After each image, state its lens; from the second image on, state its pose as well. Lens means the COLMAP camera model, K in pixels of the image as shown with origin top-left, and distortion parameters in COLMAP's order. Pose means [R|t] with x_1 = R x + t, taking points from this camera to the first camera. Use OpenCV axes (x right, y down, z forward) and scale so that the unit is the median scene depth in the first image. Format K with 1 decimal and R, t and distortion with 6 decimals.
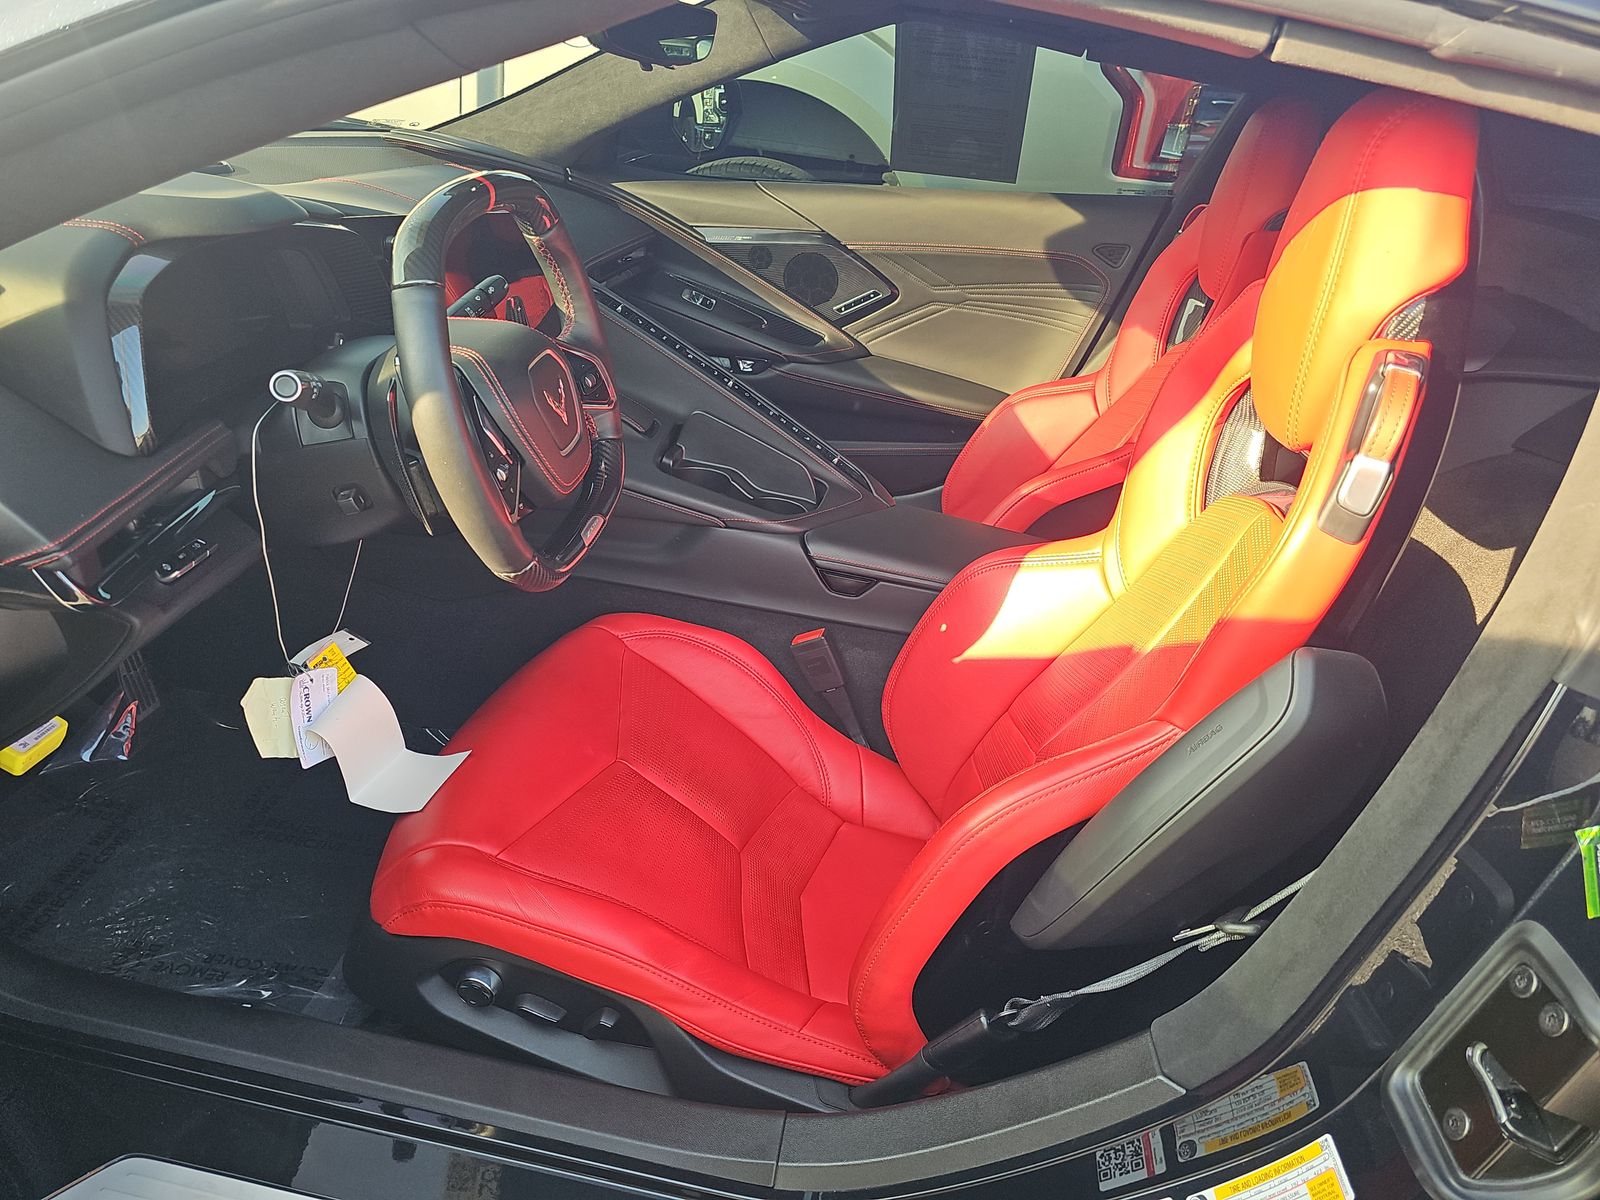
lens RADIAL K [[1064.1, 0, 798.8], [0, 1064.1, 600.8], [0, 0, 1]] dist [0.019076, -0.014065]
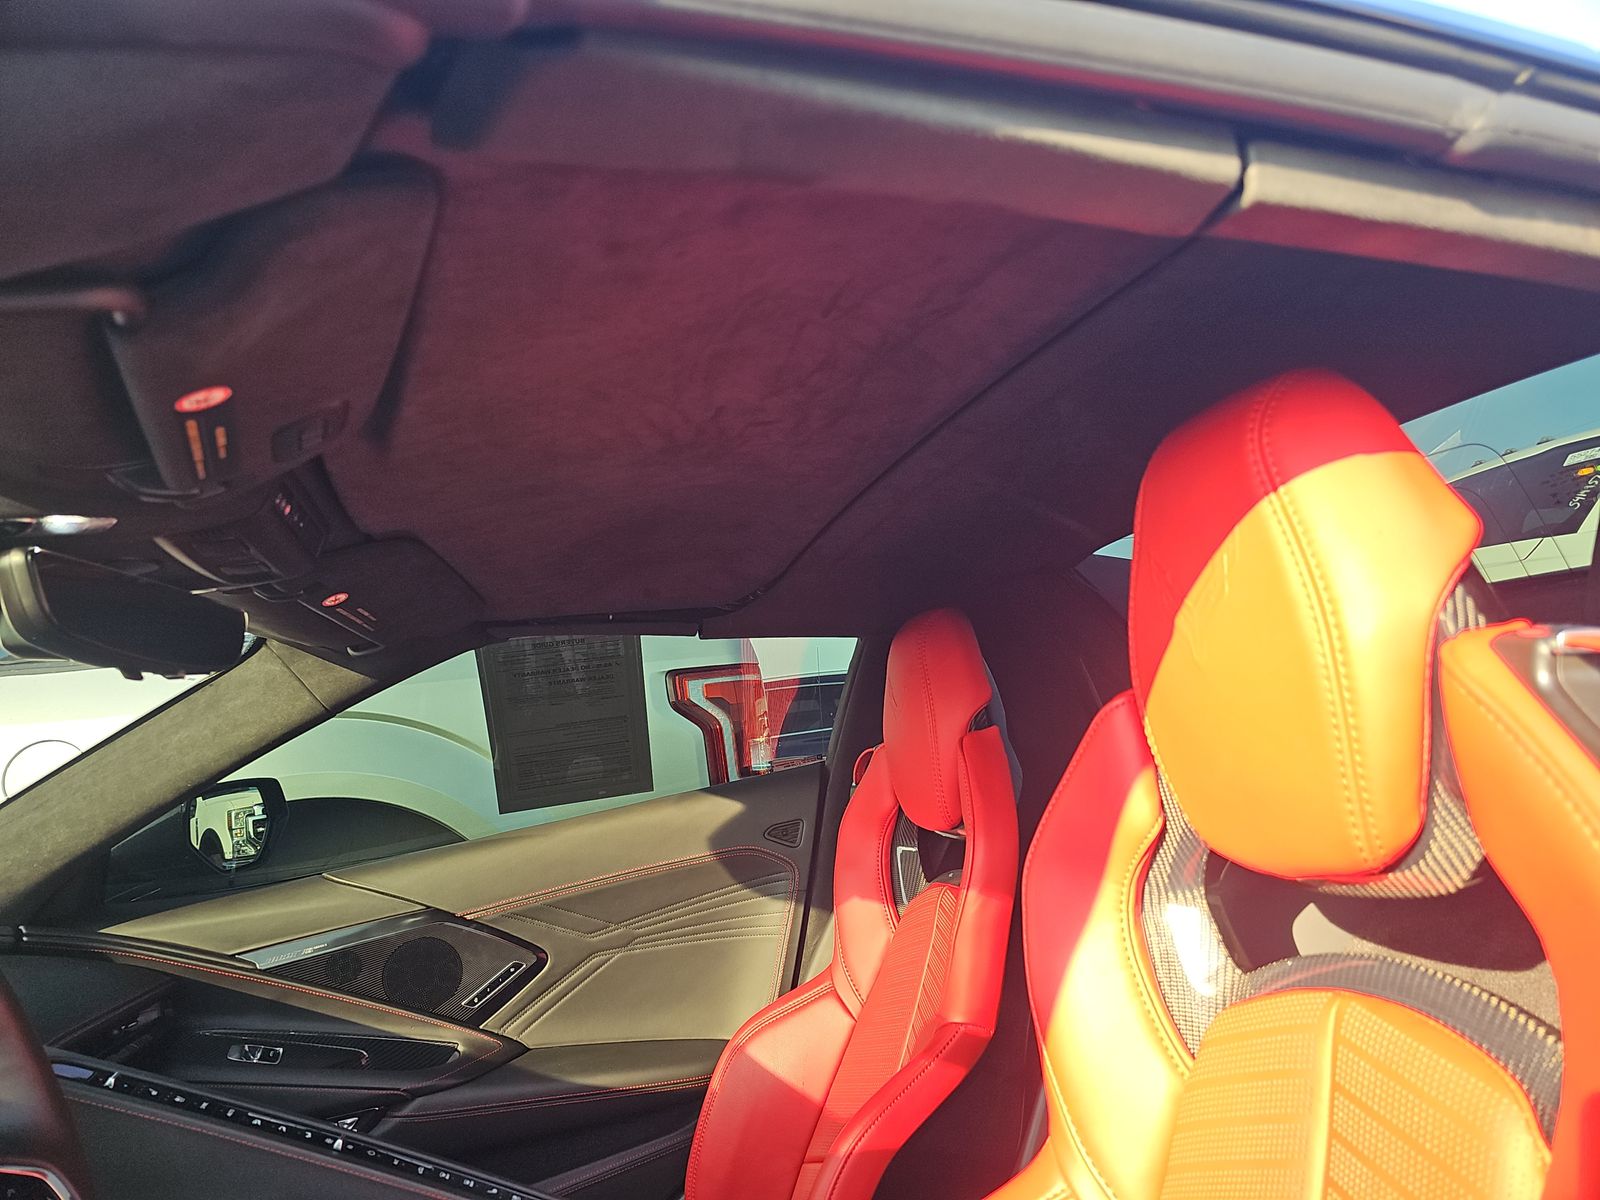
lens RADIAL K [[1064.1, 0, 803.0], [0, 1064.1, 600.4], [0, 0, 1]] dist [0.019076, -0.014065]
pose [[0.891122, -0.154996, 0.426472, -0.029690], [0.376643, 0.776813, -0.504680, -0.031681], [-0.253066, 0.610359, 0.750613, 0.226536]]
